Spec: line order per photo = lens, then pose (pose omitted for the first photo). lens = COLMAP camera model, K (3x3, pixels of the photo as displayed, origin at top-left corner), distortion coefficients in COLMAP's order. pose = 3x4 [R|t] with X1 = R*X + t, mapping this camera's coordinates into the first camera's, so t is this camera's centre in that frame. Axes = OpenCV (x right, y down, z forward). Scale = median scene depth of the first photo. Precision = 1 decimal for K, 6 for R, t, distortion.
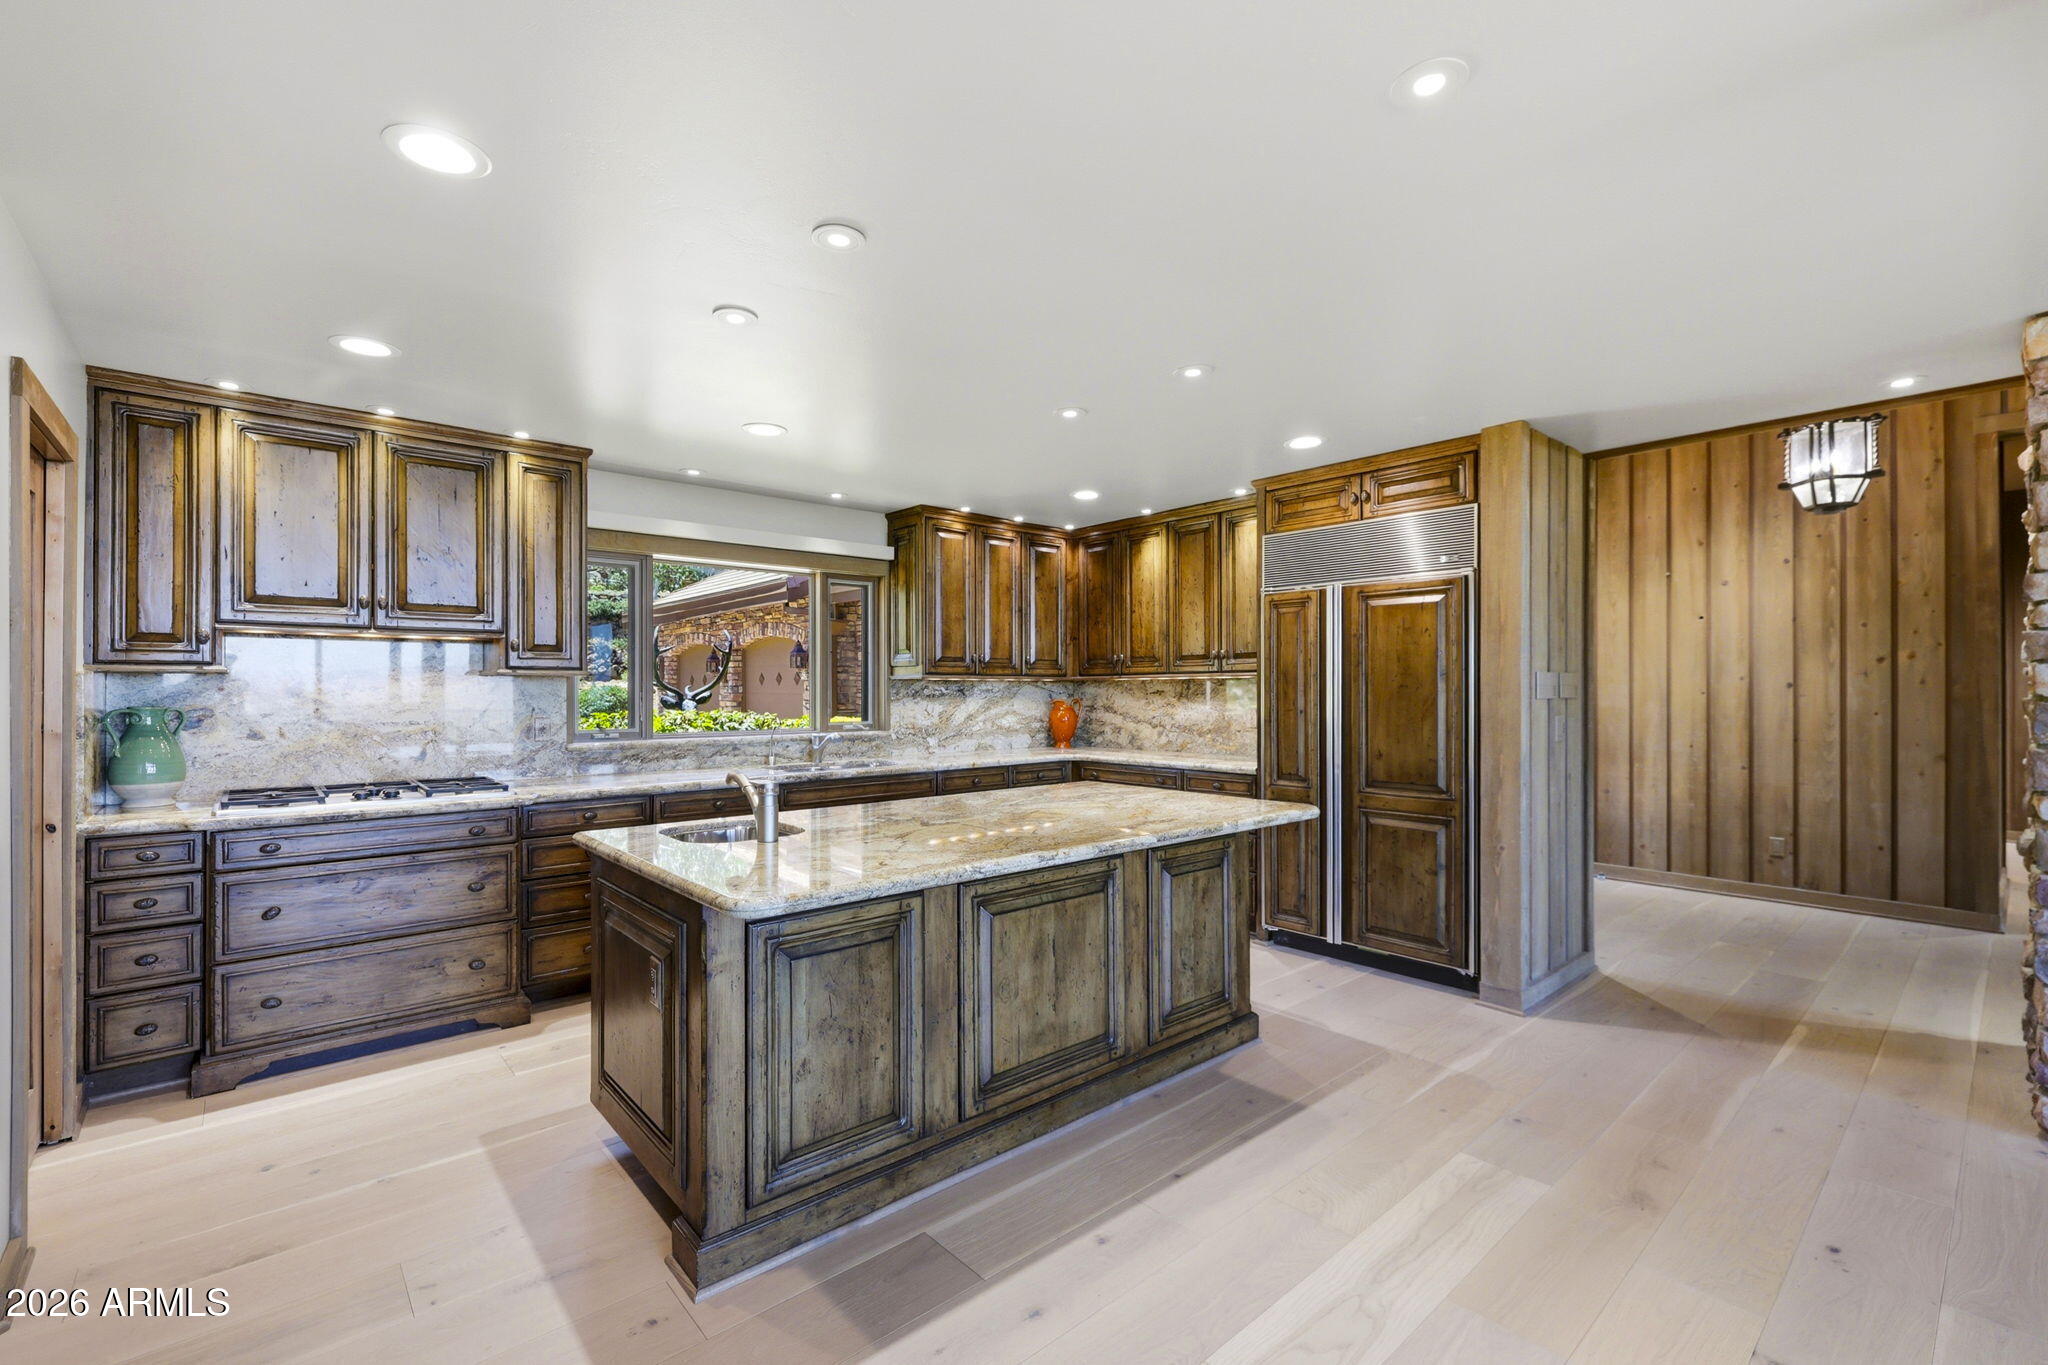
lens RADIAL K [[888.8, 0, 1024.9], [0, 888.8, 687.2], [0, 0, 1]] dist [0.009821, 0.000372]
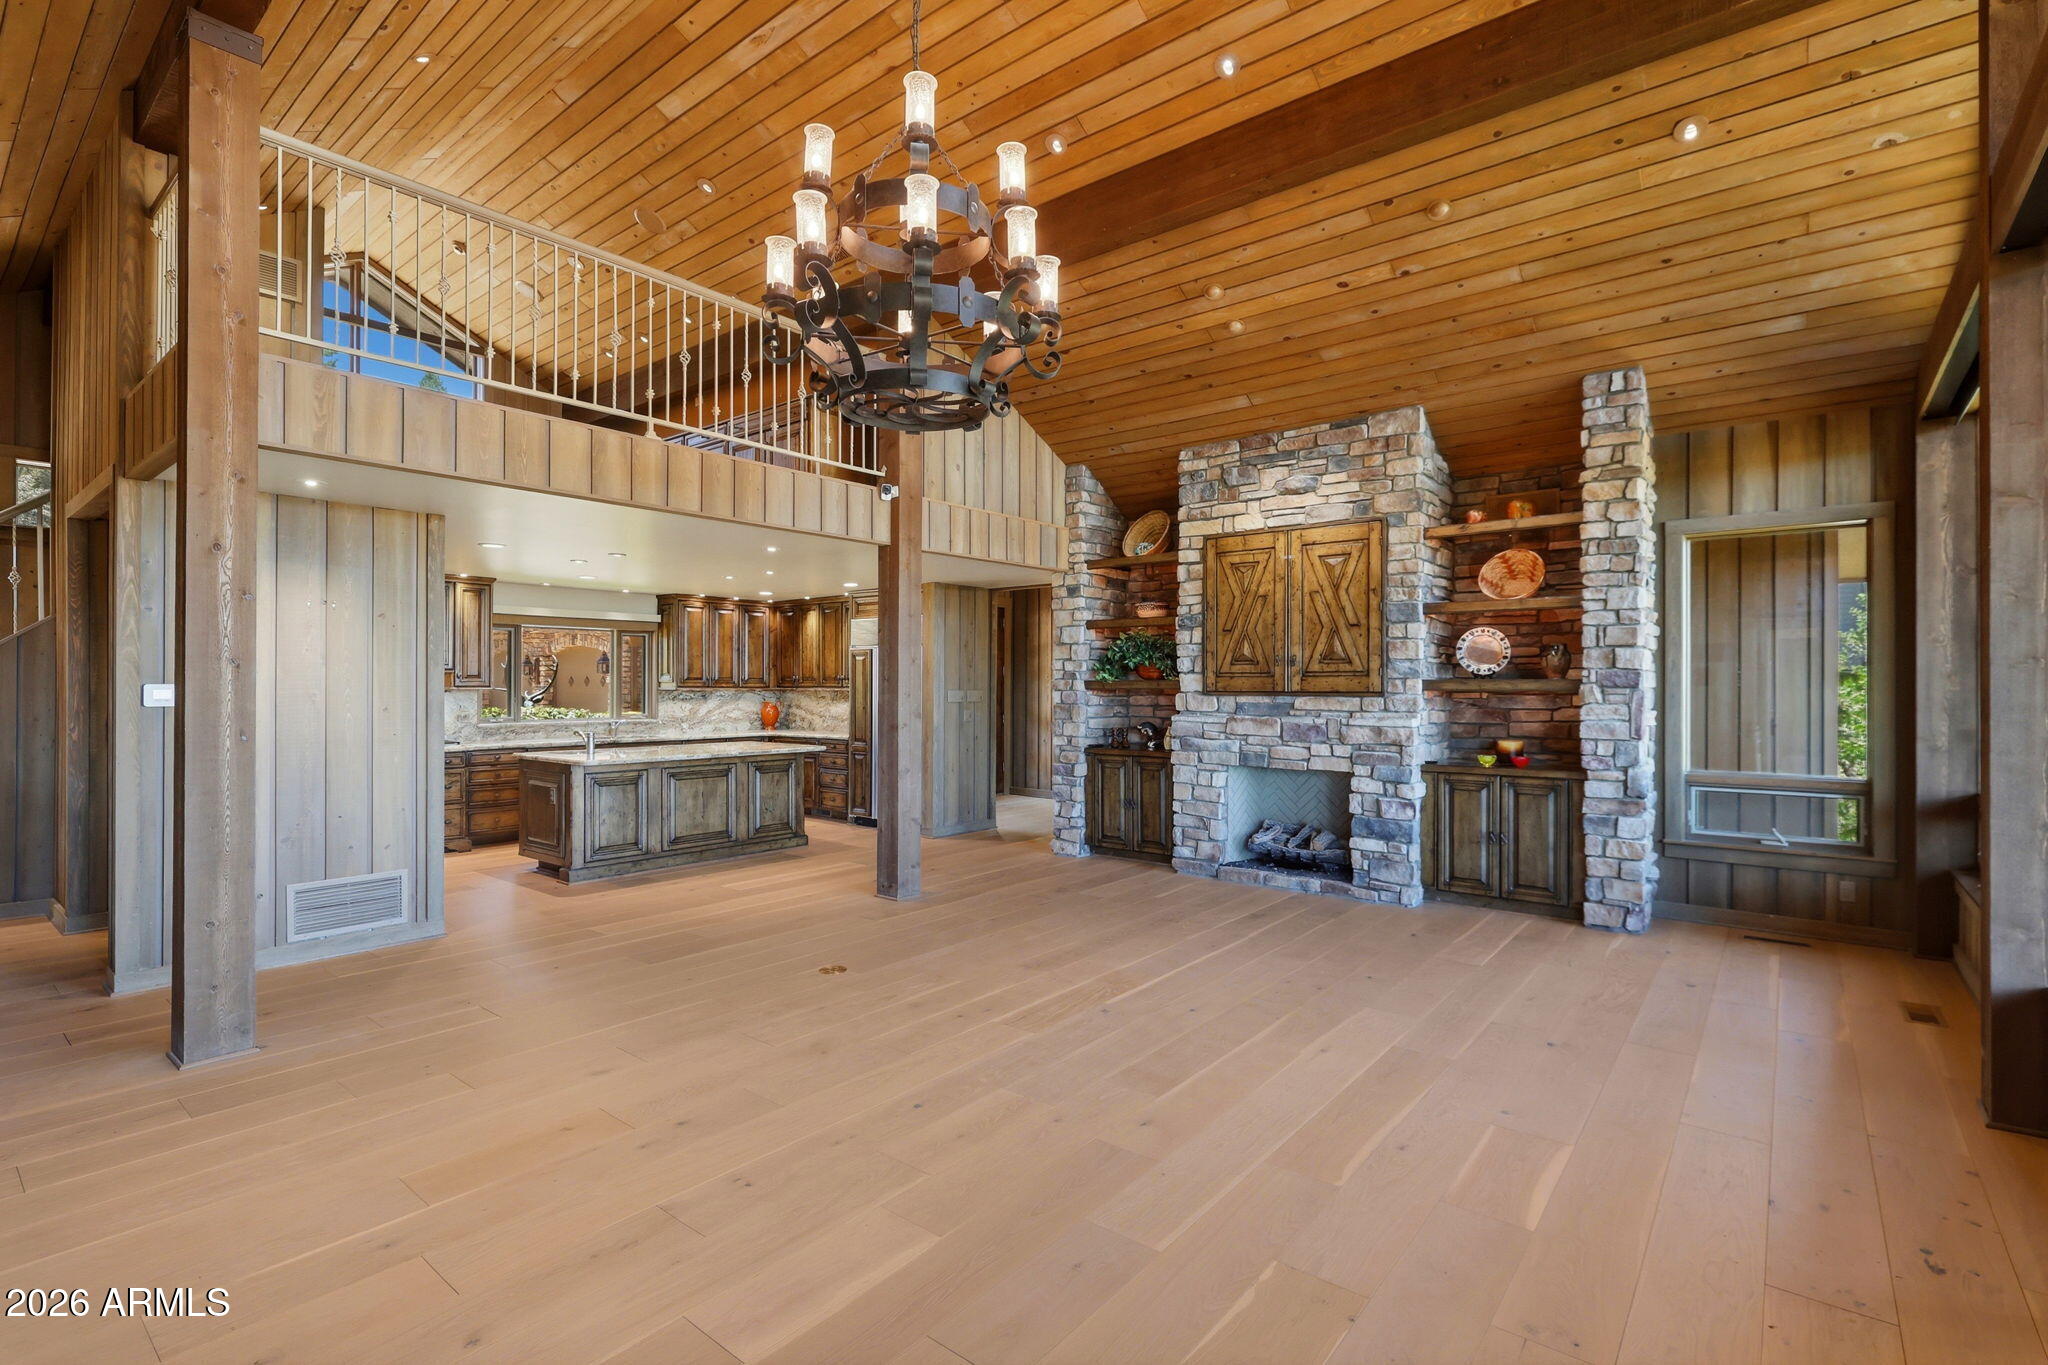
lens RADIAL K [[944.3, 0, 1019.0], [0, 944.3, 685.0], [0, 0, 1]] dist [-0.001035, -0.000286]
pose [[0.986525, 0.005430, 0.163519, 0.253846], [-0.005540, 0.999985, 0.000215, -0.022975], [-0.163516, -0.001118, 0.986540, -0.986819]]
